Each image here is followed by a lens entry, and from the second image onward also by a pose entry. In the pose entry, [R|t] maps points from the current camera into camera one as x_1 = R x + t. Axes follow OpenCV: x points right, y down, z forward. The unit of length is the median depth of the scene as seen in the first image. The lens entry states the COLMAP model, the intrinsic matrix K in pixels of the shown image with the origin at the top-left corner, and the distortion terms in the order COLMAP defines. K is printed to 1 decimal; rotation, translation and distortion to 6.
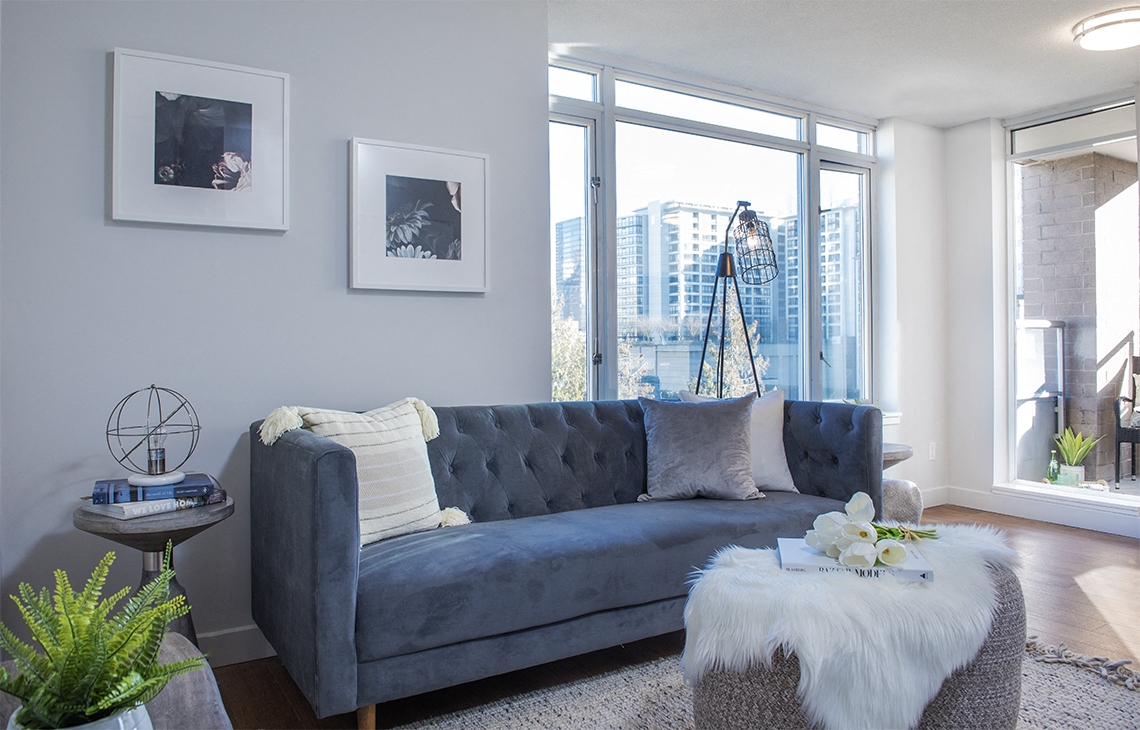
lens RADIAL K [[807.0, 0, 569.1], [0, 807.0, 359.9], [0, 0, 1]] dist [-0.049813, -0.001136]
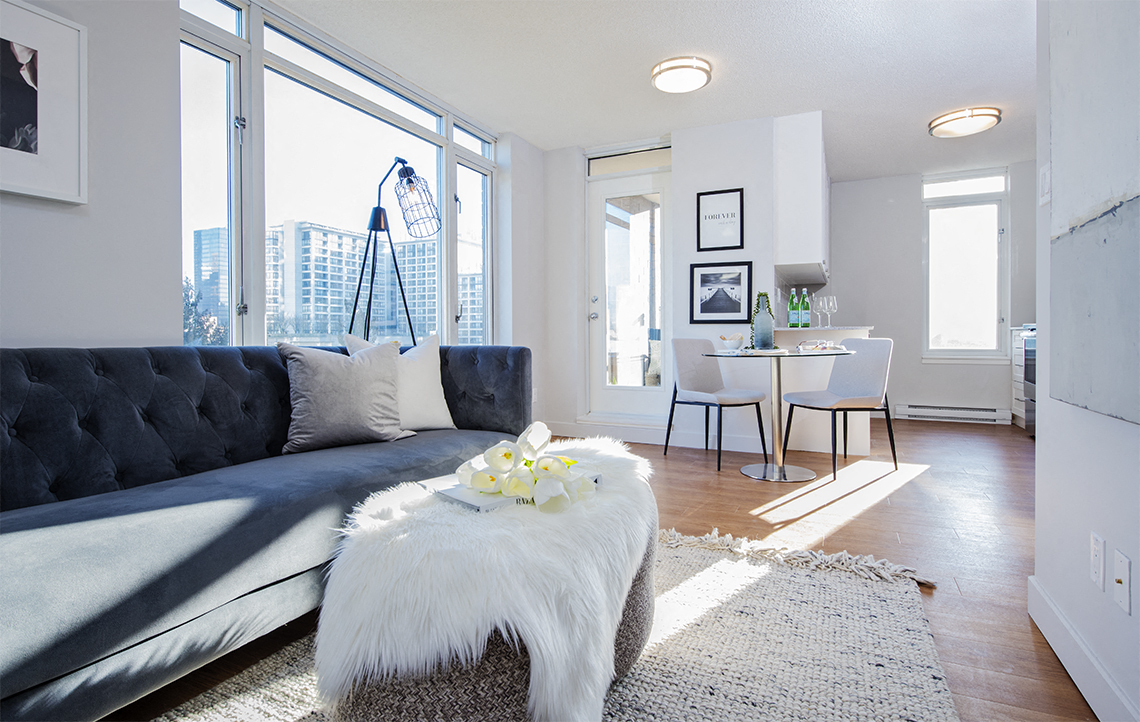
lens RADIAL K [[576.8, 0, 581.8], [0, 576.8, 339.6], [0, 0, 1]] dist [-0.009970, -0.000589]
pose [[0.838142, -0.002536, 0.545445, 0.000863], [0.011611, 0.999846, -0.013194, 0.056538], [-0.545328, 0.017391, 0.838042, 0.251382]]
